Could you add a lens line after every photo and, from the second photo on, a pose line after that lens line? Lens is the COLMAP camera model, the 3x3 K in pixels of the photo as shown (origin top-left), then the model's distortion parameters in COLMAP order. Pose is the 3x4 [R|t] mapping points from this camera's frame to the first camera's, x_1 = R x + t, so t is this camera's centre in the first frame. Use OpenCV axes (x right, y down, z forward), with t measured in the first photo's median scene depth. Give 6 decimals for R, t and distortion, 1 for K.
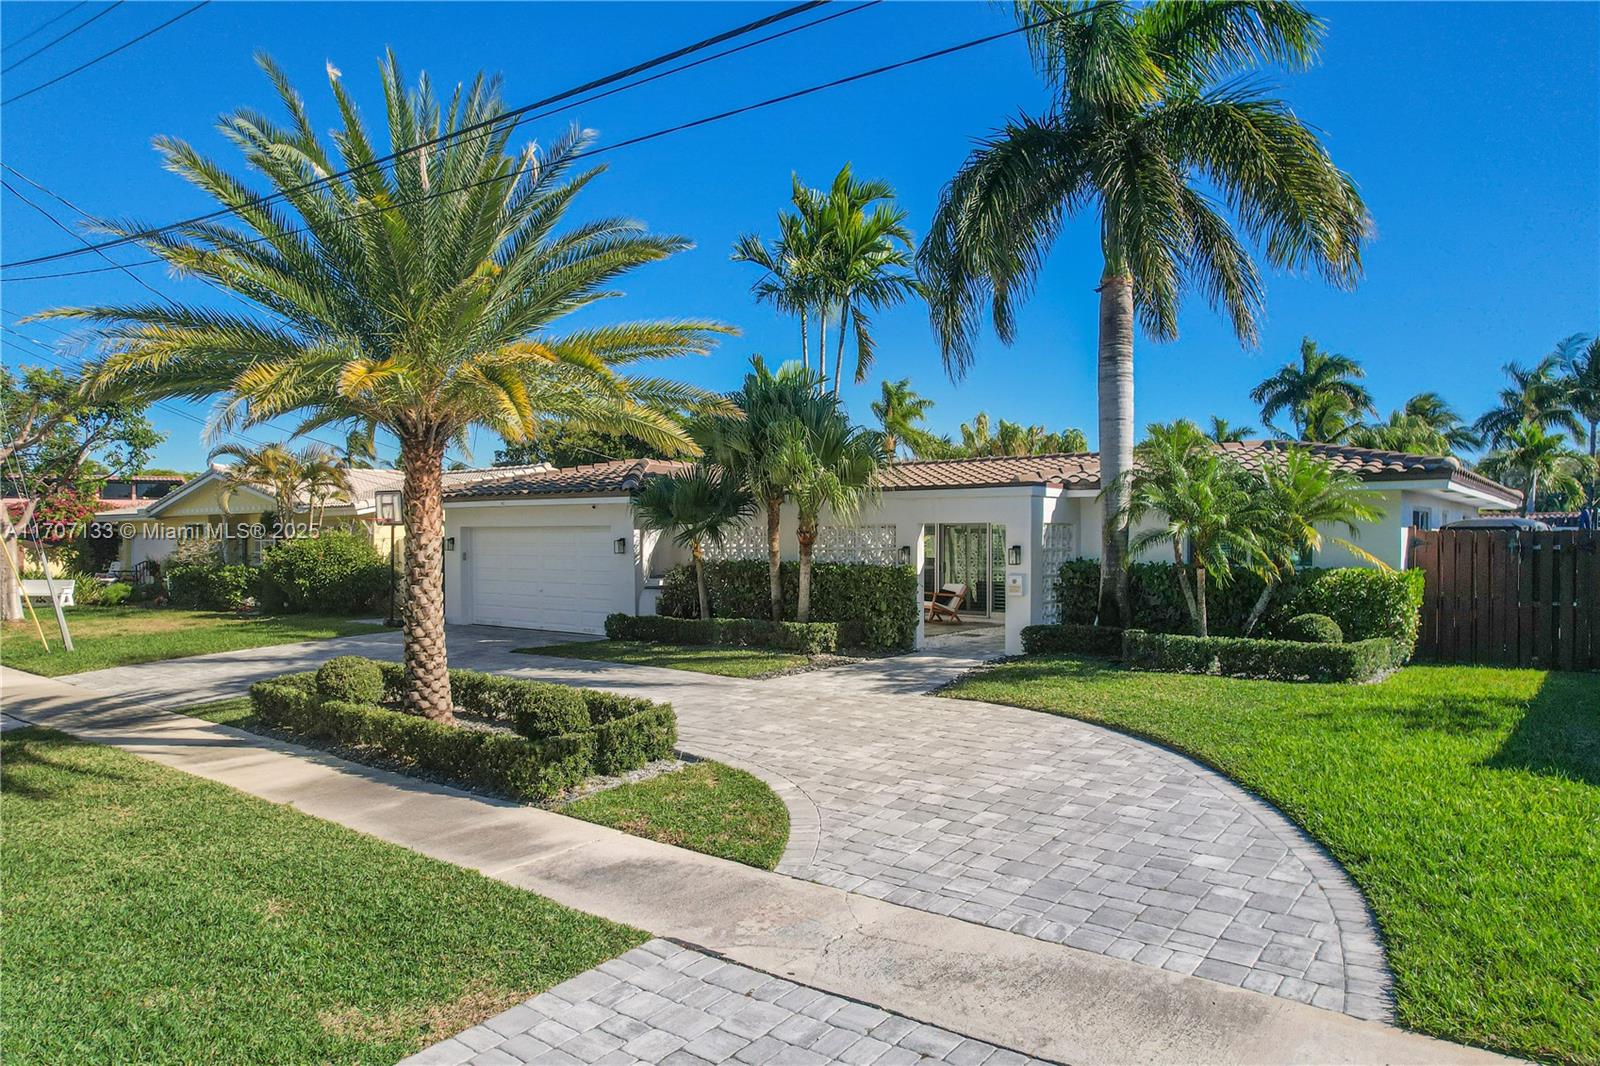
lens RADIAL K [[1034.7, 0, 800.0], [0, 1034.7, 533.0], [0, 0, 1]] dist [-0.095406, 0.086781]
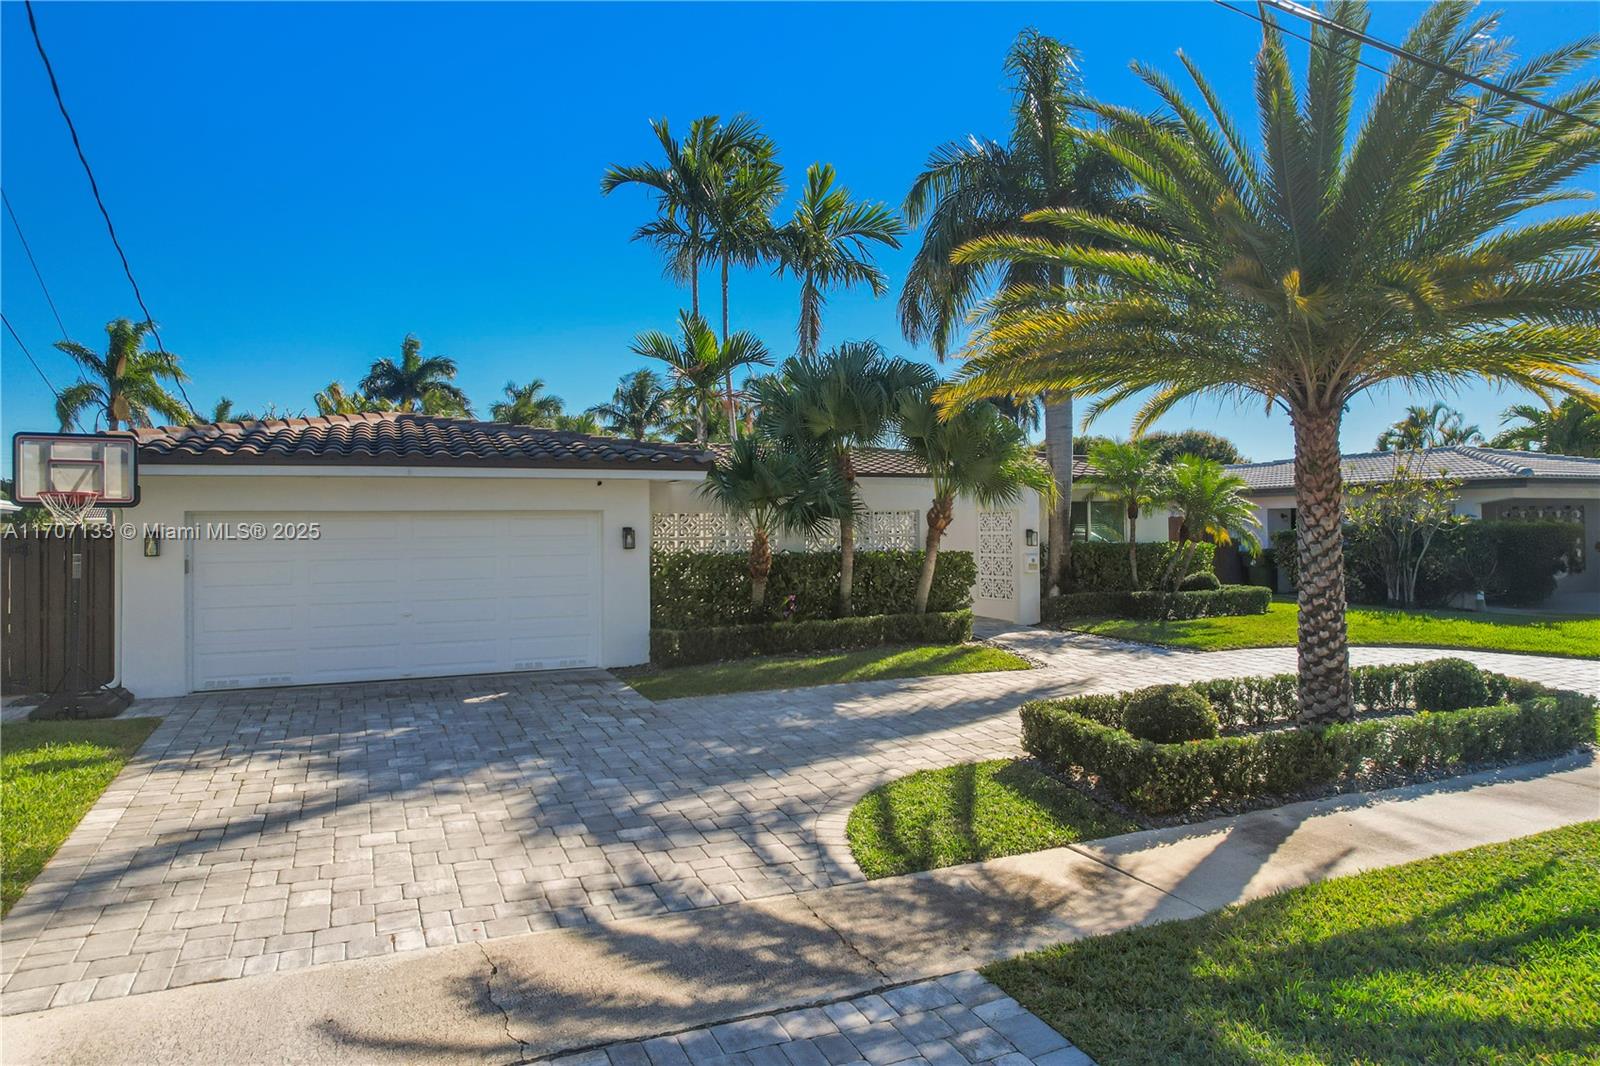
lens RADIAL K [[1034.7, 0, 800.0], [0, 1034.7, 533.0], [0, 0, 1]] dist [-0.095406, 0.086781]
pose [[0.491318, -0.011201, 0.870909, -1.129015], [0.007855, 0.999934, 0.008429, 0.005964], [-0.870945, 0.002700, 0.491373, 0.828163]]
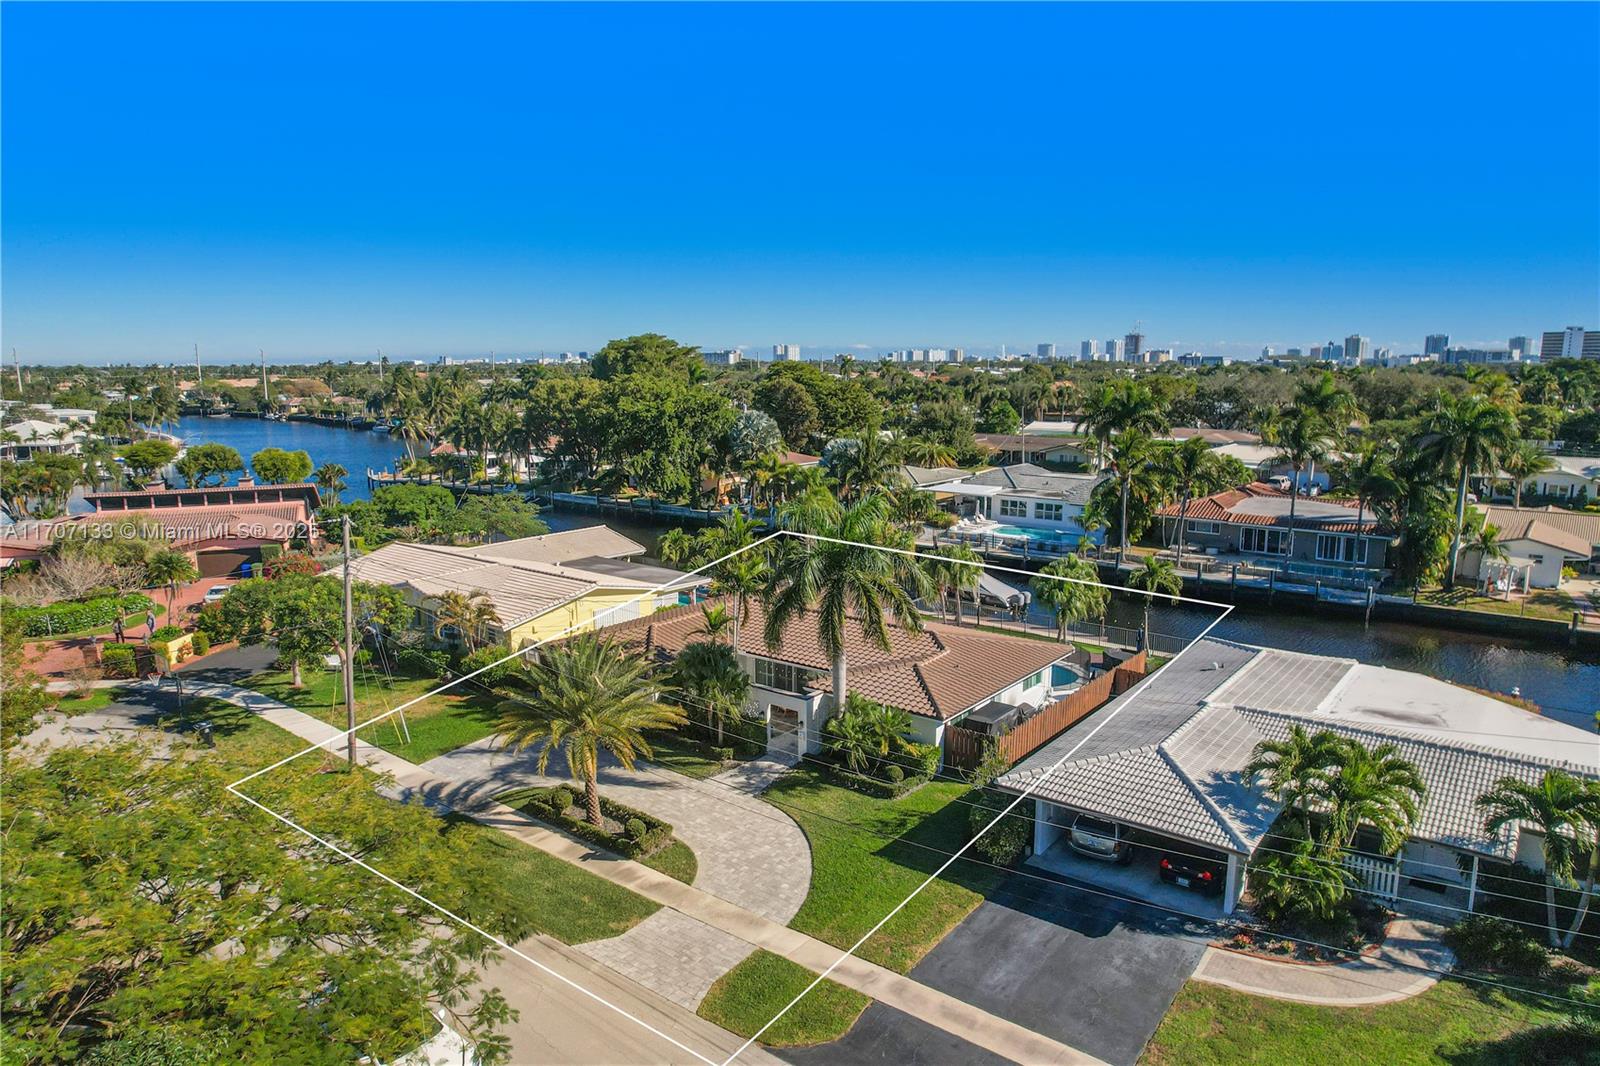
lens RADIAL K [[1034.7, 0, 800.0], [0, 1034.7, 533.0], [0, 0, 1]] dist [-0.095406, 0.086781]
pose [[0.999877, -0.013537, -0.007919, 0.278236], [0.014769, 0.982589, 0.185204, -1.105614], [0.005275, -0.185298, 0.982668, -1.714024]]
